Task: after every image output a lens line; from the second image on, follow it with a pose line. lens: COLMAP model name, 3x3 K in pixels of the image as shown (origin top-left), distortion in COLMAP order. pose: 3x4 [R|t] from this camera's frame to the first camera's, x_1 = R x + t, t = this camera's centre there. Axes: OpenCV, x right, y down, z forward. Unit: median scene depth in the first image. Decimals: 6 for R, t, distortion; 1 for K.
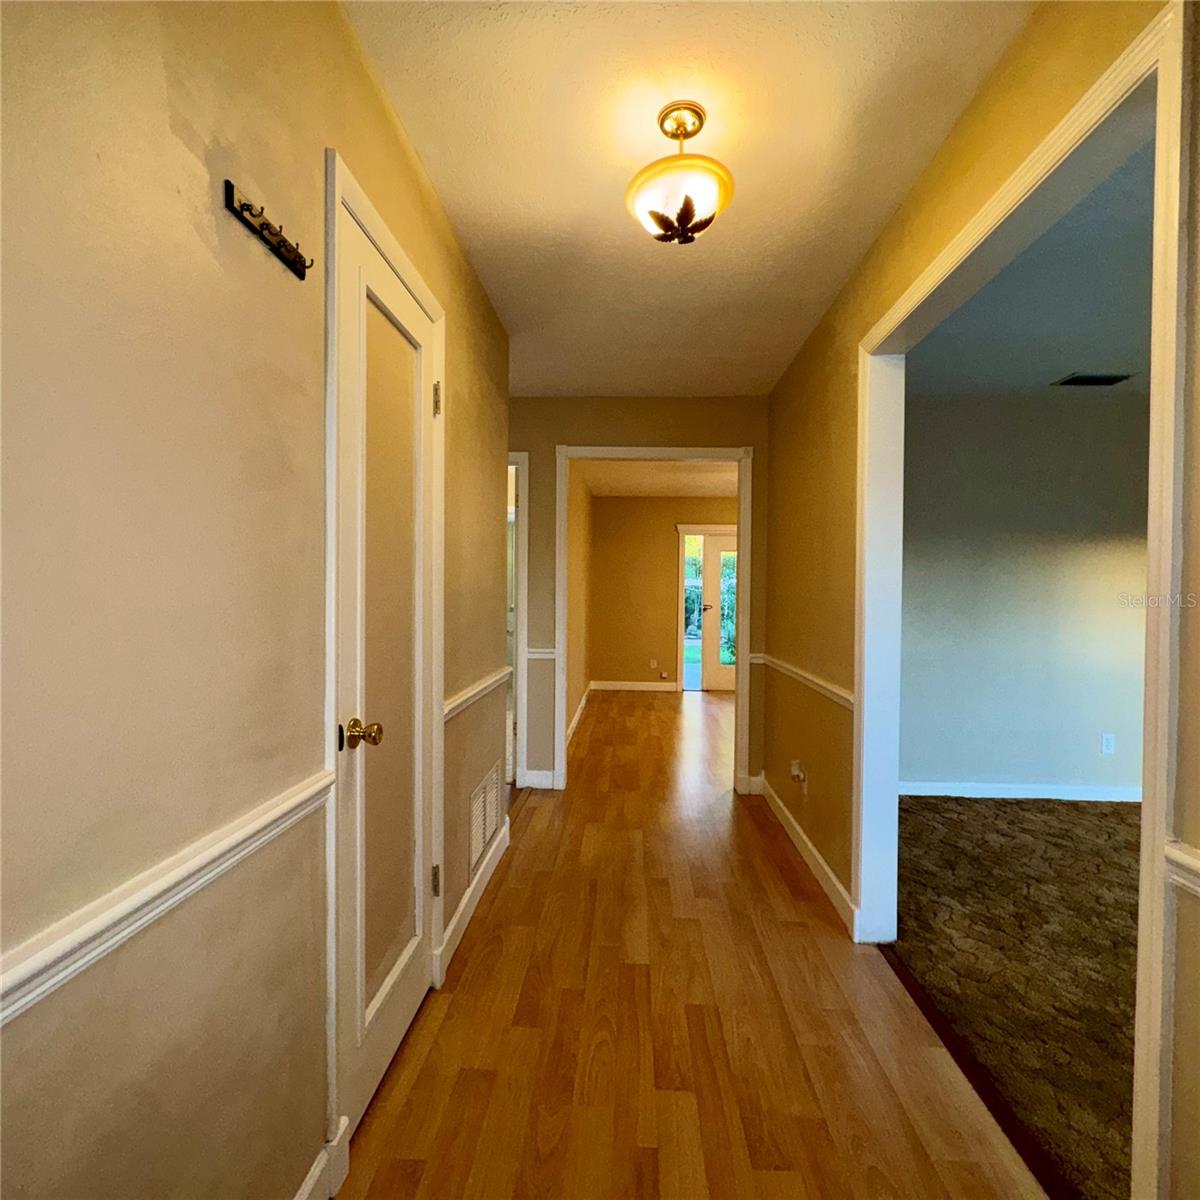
lens RADIAL K [[641.5, 0, 601.7], [0, 641.5, 599.2], [0, 0, 1]] dist [0.000585, 0.000571]
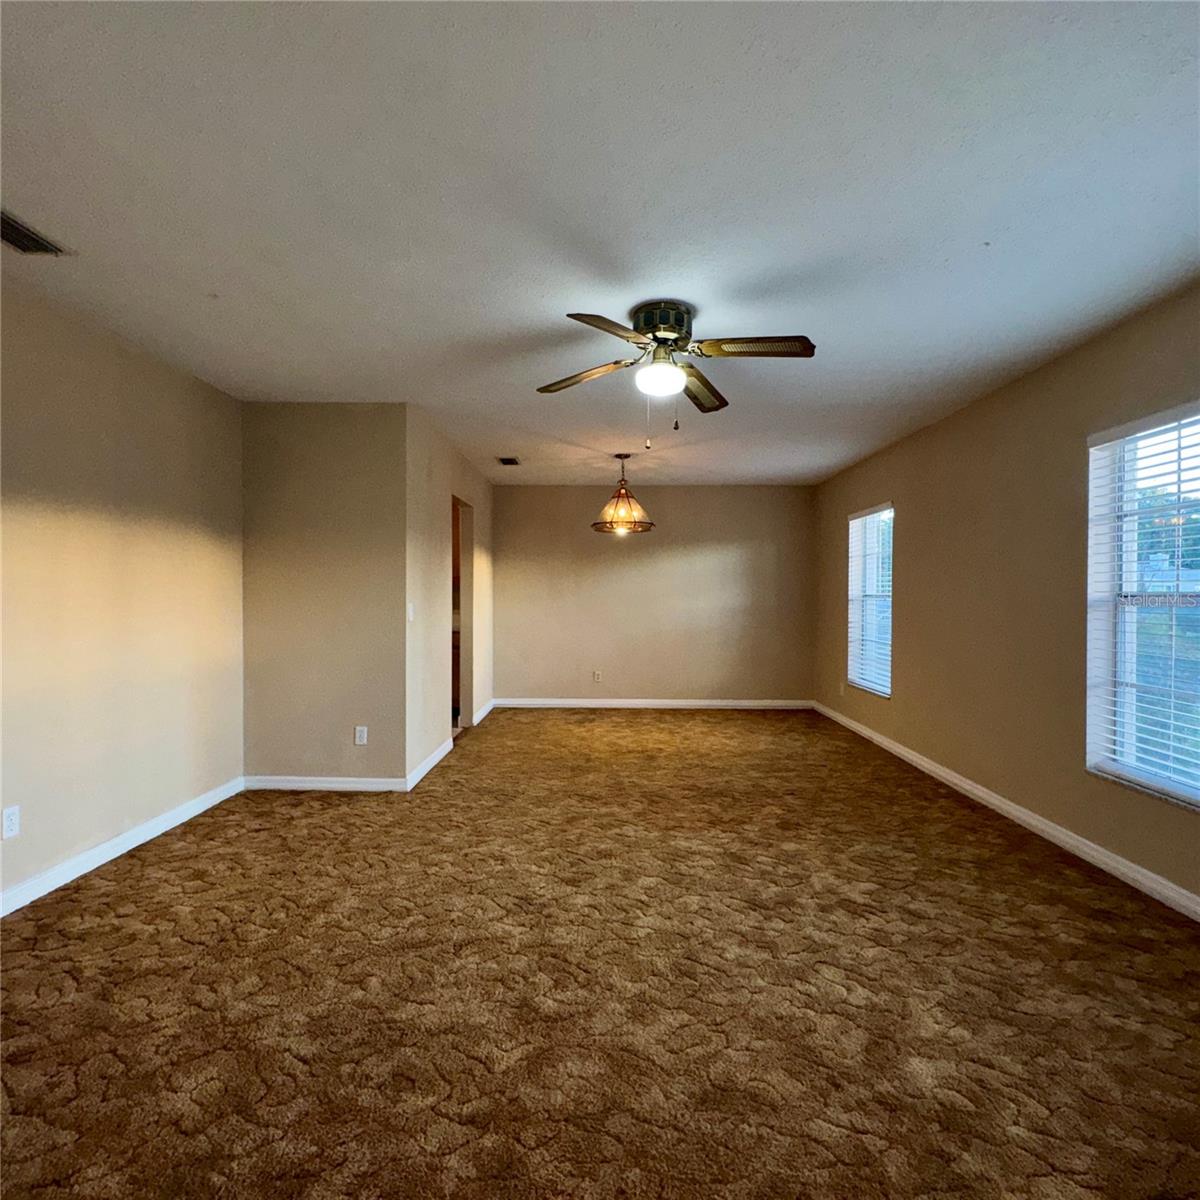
lens RADIAL K [[641.5, 0, 601.7], [0, 641.5, 599.2], [0, 0, 1]] dist [0.000585, 0.000571]
pose [[-0.031135, -0.016593, 0.999377, 0.158820], [0.006159, 0.999840, 0.016793, -0.003378], [-0.999496, 0.006678, -0.031028, 0.500525]]
